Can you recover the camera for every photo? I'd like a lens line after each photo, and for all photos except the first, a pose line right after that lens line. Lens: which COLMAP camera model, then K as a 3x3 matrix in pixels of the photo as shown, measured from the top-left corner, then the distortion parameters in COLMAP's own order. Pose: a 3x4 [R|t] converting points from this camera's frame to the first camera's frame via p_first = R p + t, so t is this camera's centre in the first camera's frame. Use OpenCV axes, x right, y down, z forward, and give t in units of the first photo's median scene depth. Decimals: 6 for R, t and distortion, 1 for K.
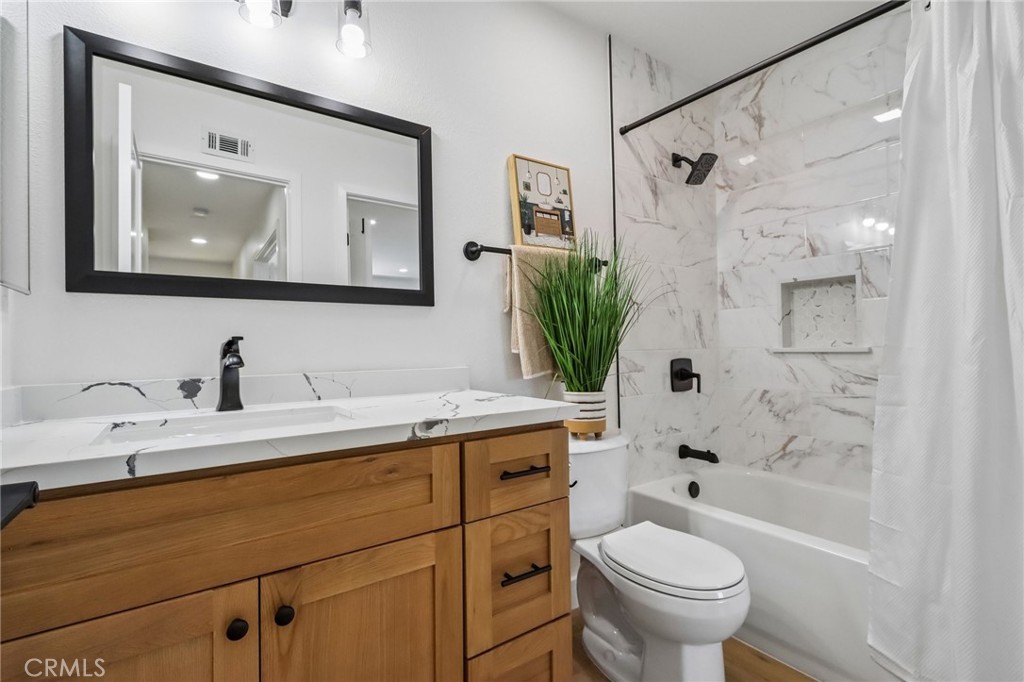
lens RADIAL K [[469.7, 0, 510.1], [0, 469.7, 341.6], [0, 0, 1]] dist [0.004371, 0.000857]
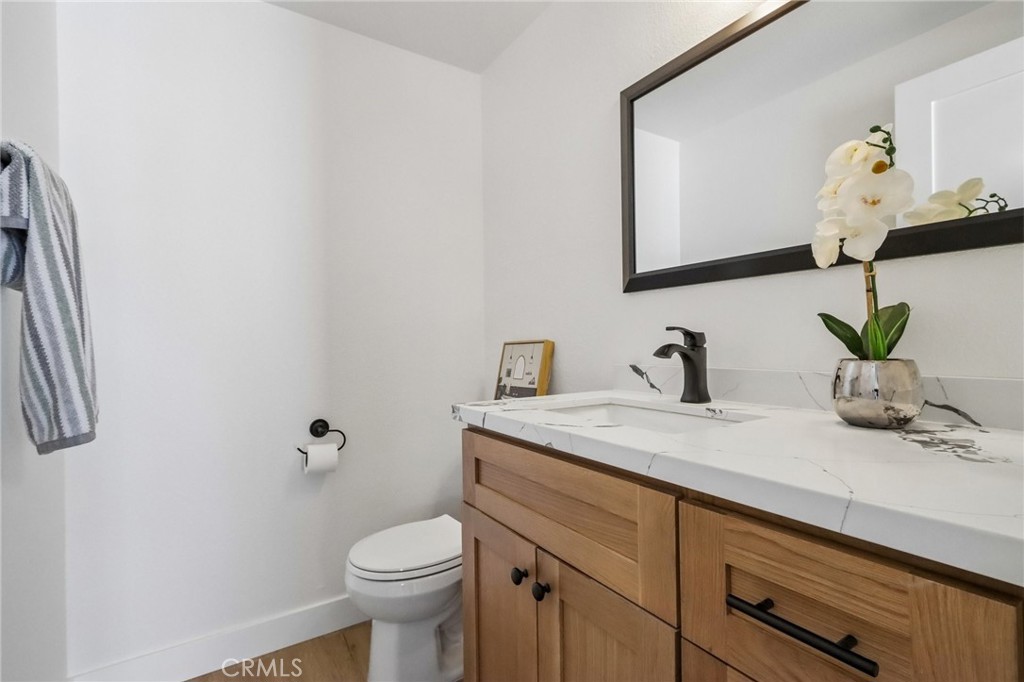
lens RADIAL K [[469.7, 0, 509.1], [0, 469.7, 344.6], [0, 0, 1]] dist [0.004371, 0.000857]
pose [[-0.019763, 0.021378, -0.999576, 0.388750], [0.026568, 0.999430, 0.020850, 0.003586], [0.999452, -0.026145, -0.020320, 0.679940]]
